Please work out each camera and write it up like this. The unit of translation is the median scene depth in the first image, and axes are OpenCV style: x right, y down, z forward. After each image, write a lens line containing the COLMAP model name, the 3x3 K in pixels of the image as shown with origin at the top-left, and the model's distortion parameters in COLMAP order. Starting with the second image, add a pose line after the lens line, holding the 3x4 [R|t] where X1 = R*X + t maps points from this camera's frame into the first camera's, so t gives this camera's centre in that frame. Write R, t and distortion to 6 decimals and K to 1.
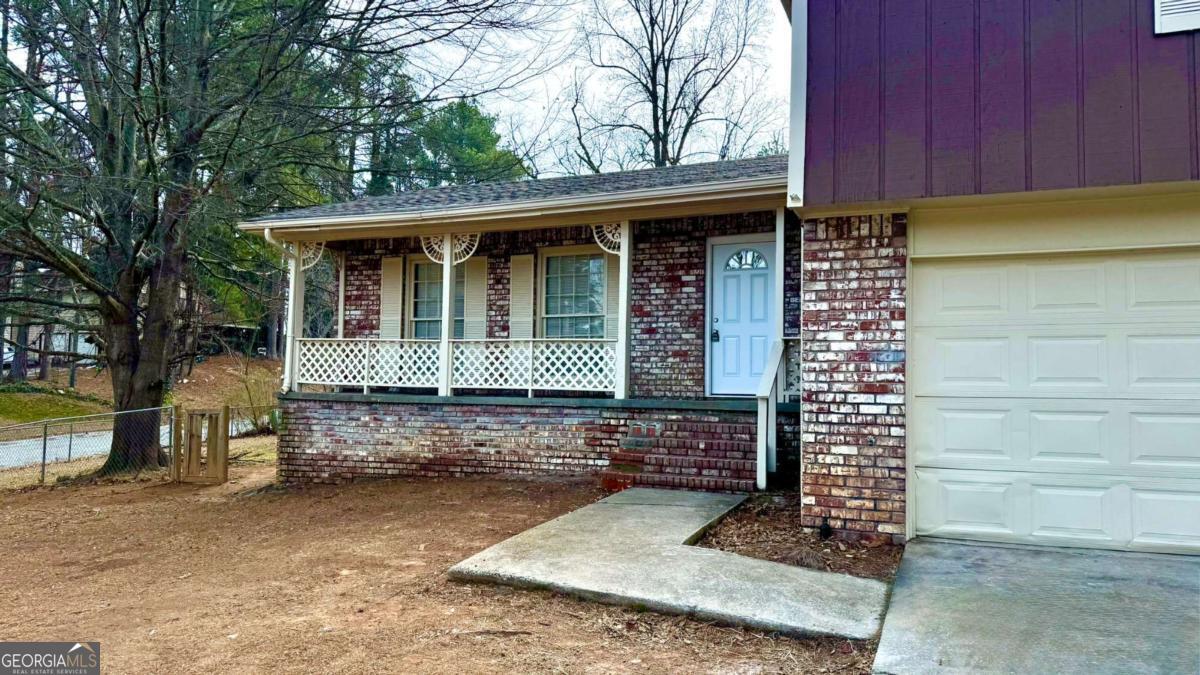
lens RADIAL K [[837.0, 0, 600.0], [0, 837.0, 337.5], [0, 0, 1]] dist [0.203821, -0.355510]
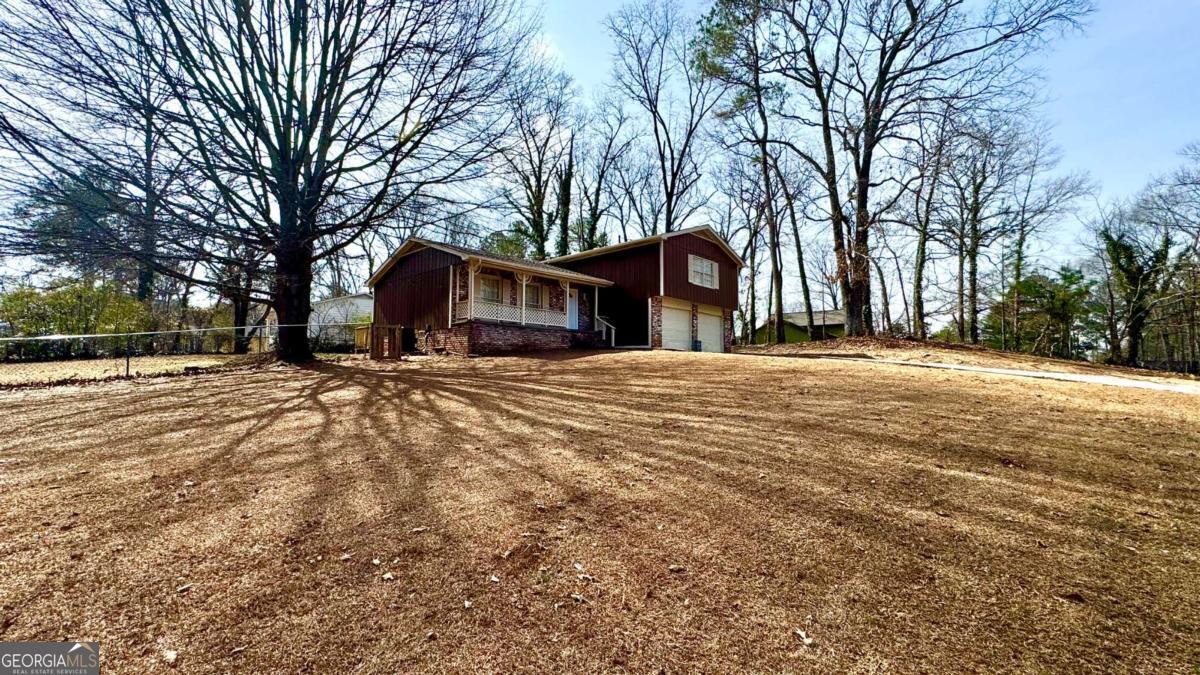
lens RADIAL K [[477.9, 0, 594.3], [0, 477.9, 336.6], [0, 0, 1]] dist [-0.001180, 0.000081]
pose [[0.355250, 0.041406, 0.933854, -1.795938], [-0.049961, 0.998432, -0.025263, 0.144939], [-0.933435, -0.037682, 0.356761, 0.108545]]
